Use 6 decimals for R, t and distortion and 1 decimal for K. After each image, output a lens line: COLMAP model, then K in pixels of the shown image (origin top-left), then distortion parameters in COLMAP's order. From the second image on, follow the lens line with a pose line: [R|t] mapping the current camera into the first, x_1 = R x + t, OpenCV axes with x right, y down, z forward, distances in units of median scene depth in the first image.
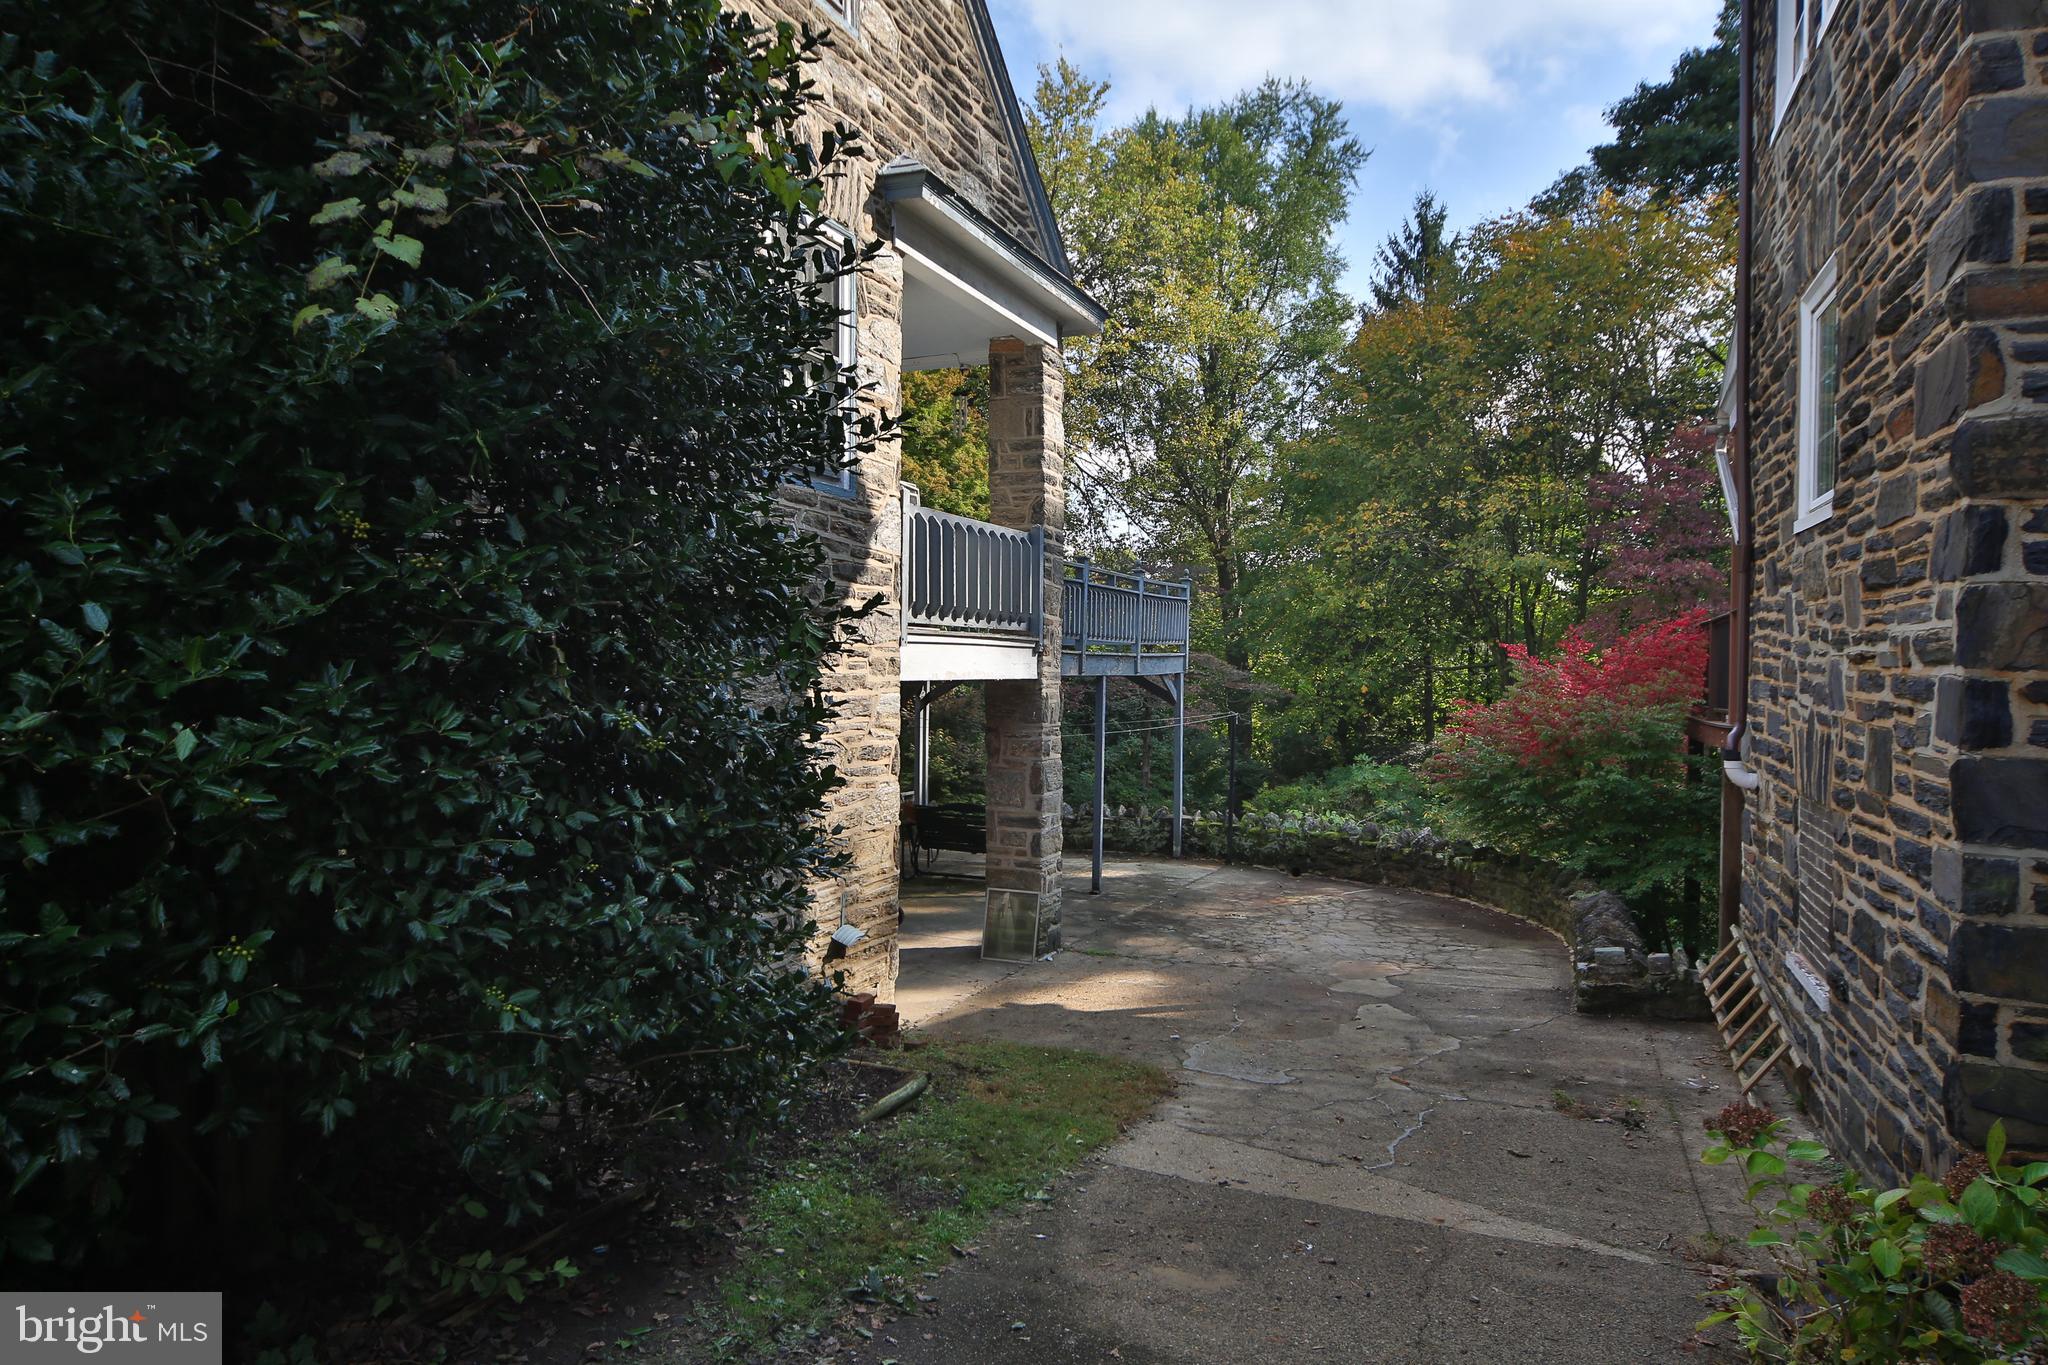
lens RADIAL K [[1271.4, 0, 1023.6], [0, 1271.4, 669.8], [0, 0, 1]] dist [-0.001187, -0.001371]
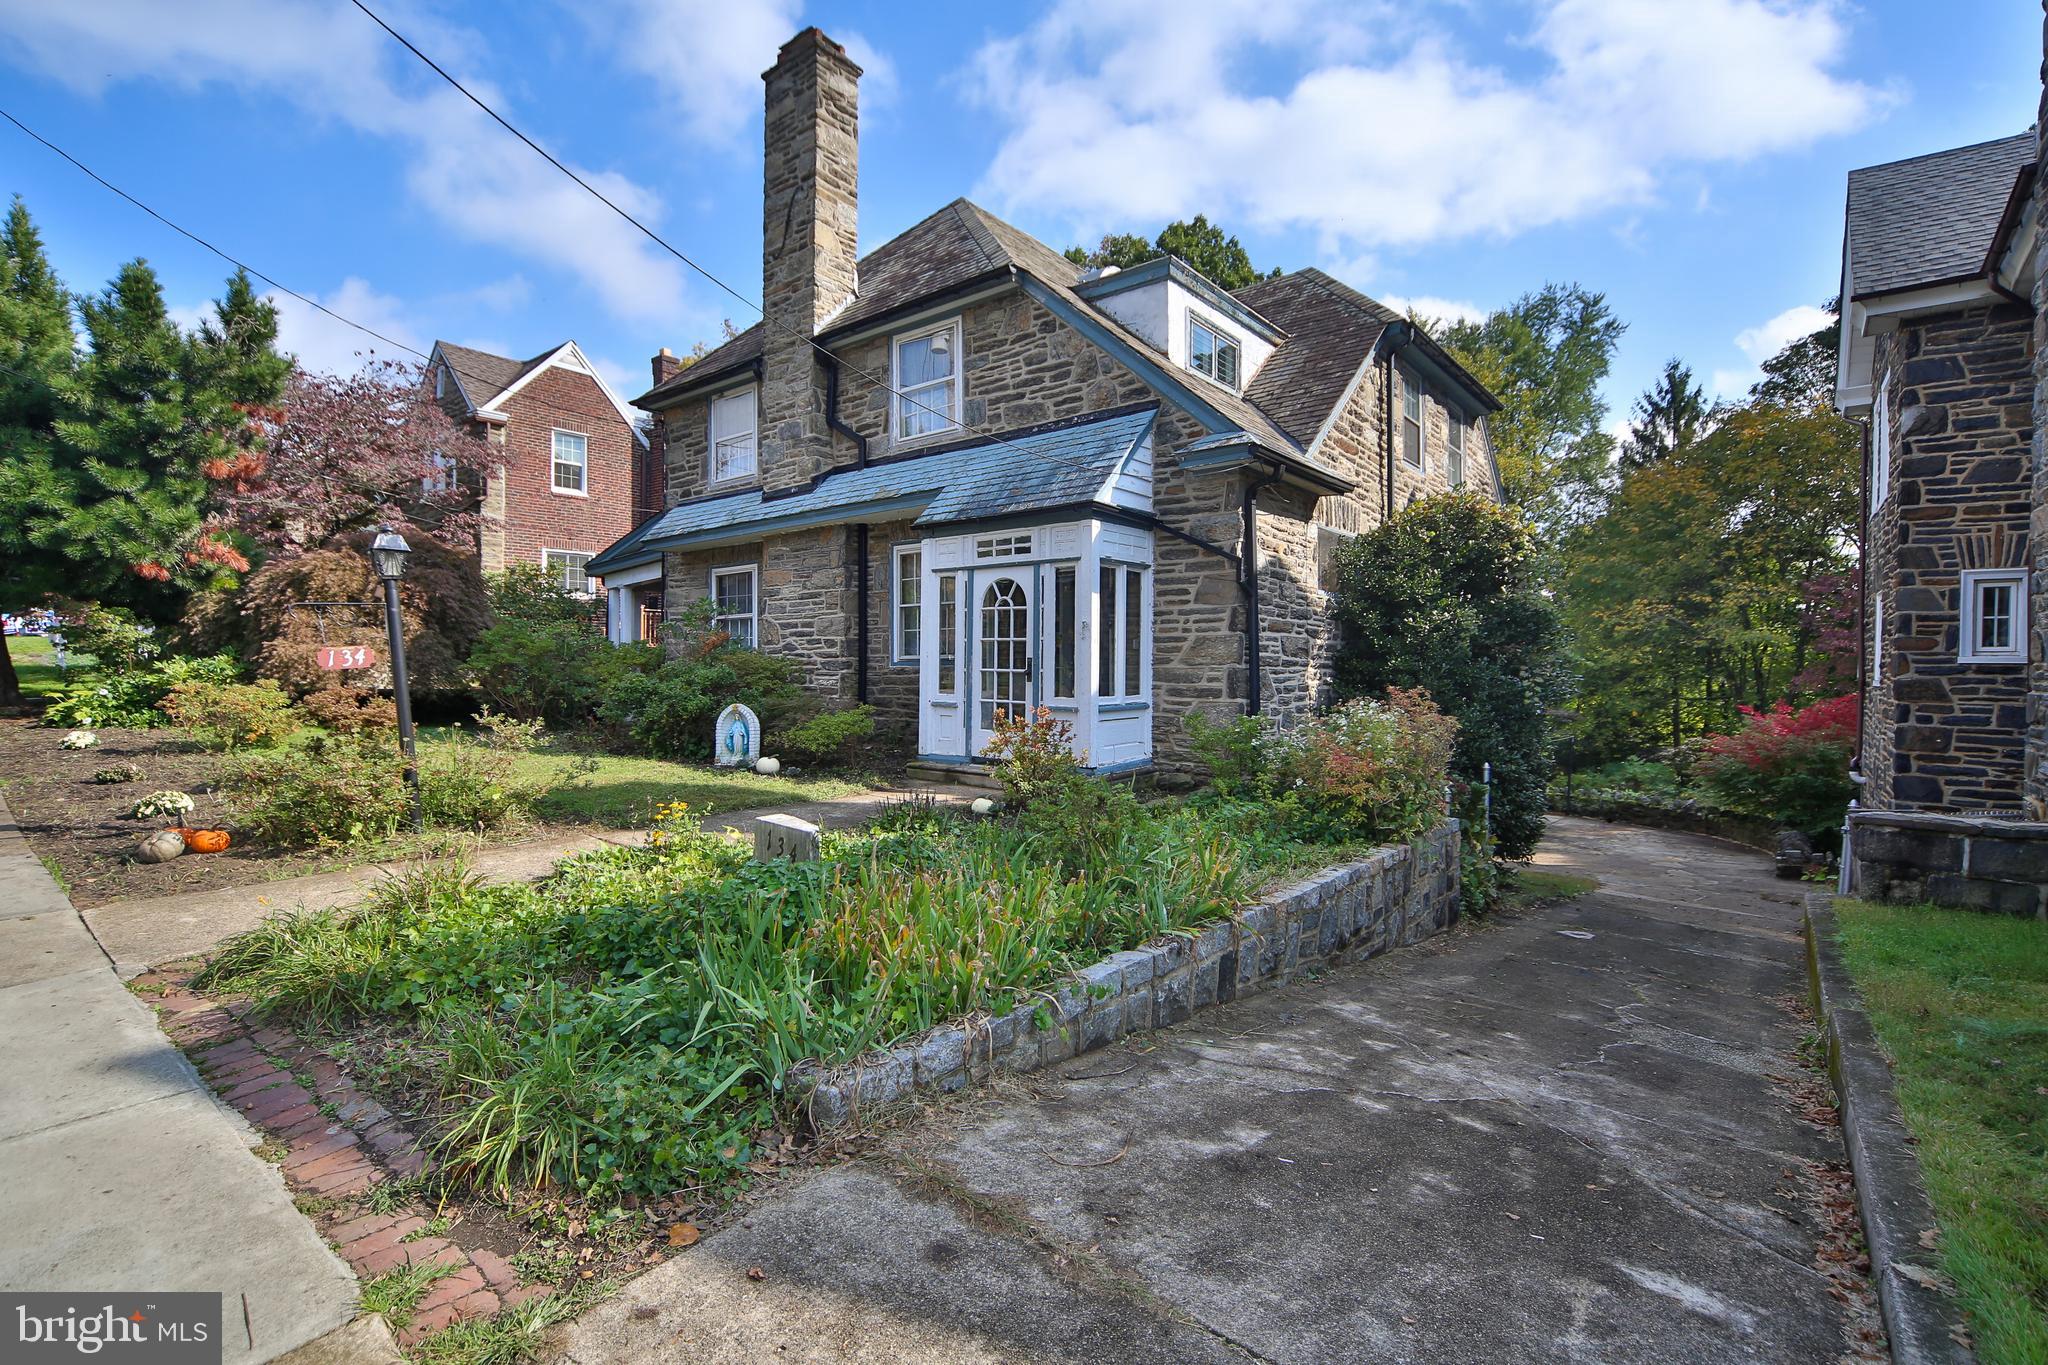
lens RADIAL K [[920.9, 0, 1025.5], [0, 920.9, 684.3], [0, 0, 1]] dist [-0.005474, 0.000136]
pose [[0.955845, 0.001862, -0.293864, -0.115441], [-0.000144, 0.999983, 0.005868, -0.028014], [0.293870, -0.005567, 0.955829, -0.301899]]
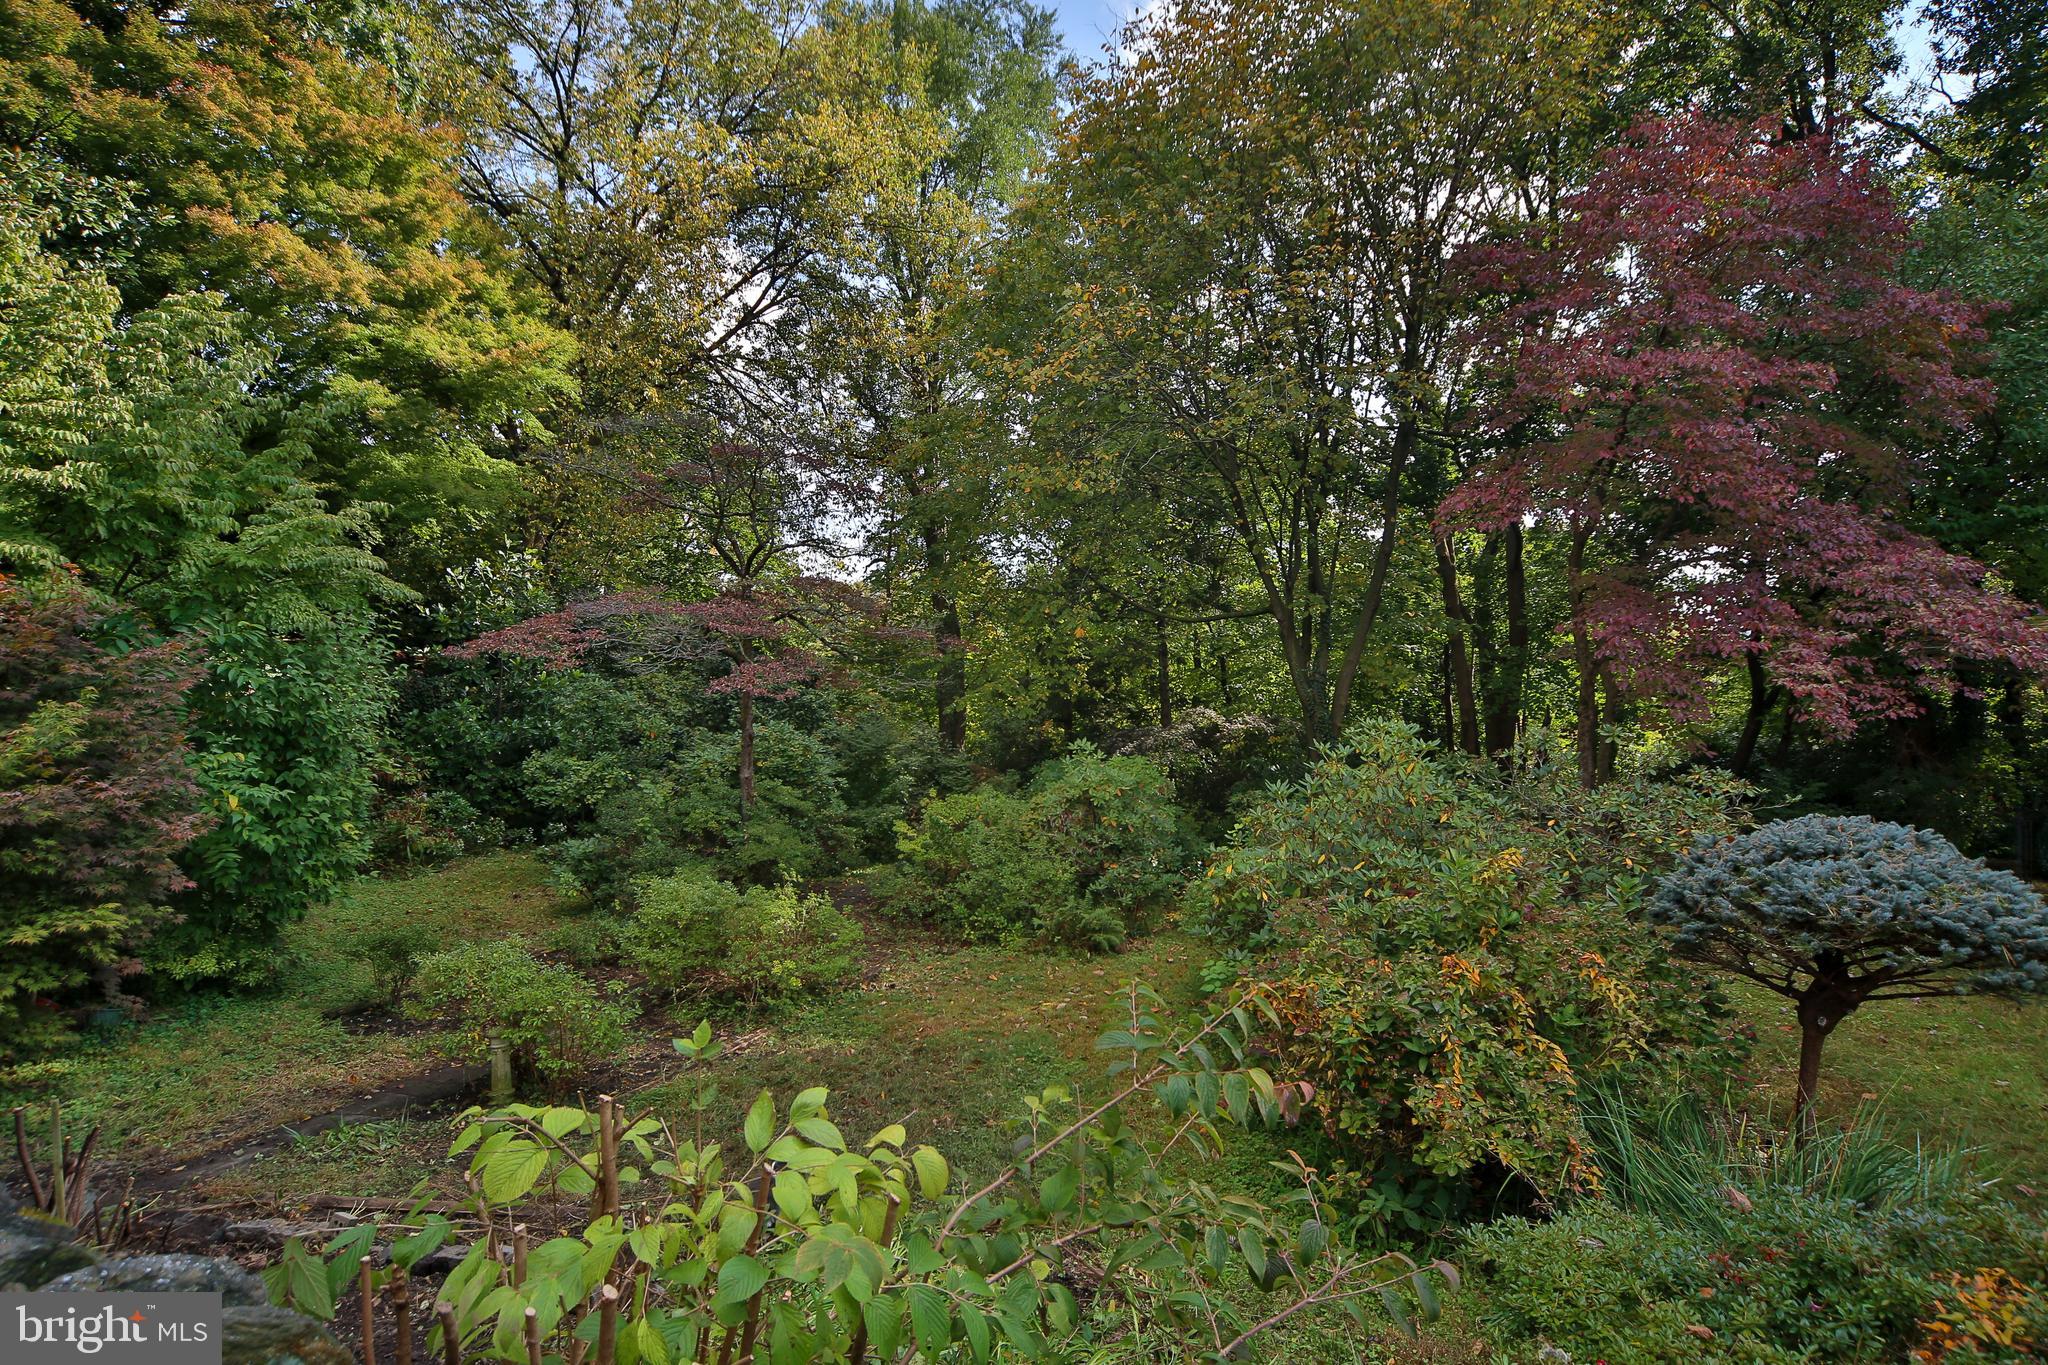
lens RADIAL K [[1076.4, 0, 1019.4], [0, 1076.4, 675.0], [0, 0, 1]] dist [-0.000705, -0.002581]
pose [[0.981870, -0.013680, 0.189062, 0.136877], [0.014564, 0.999889, -0.003288, 0.035753], [-0.188996, 0.005982, 0.981960, 0.486380]]
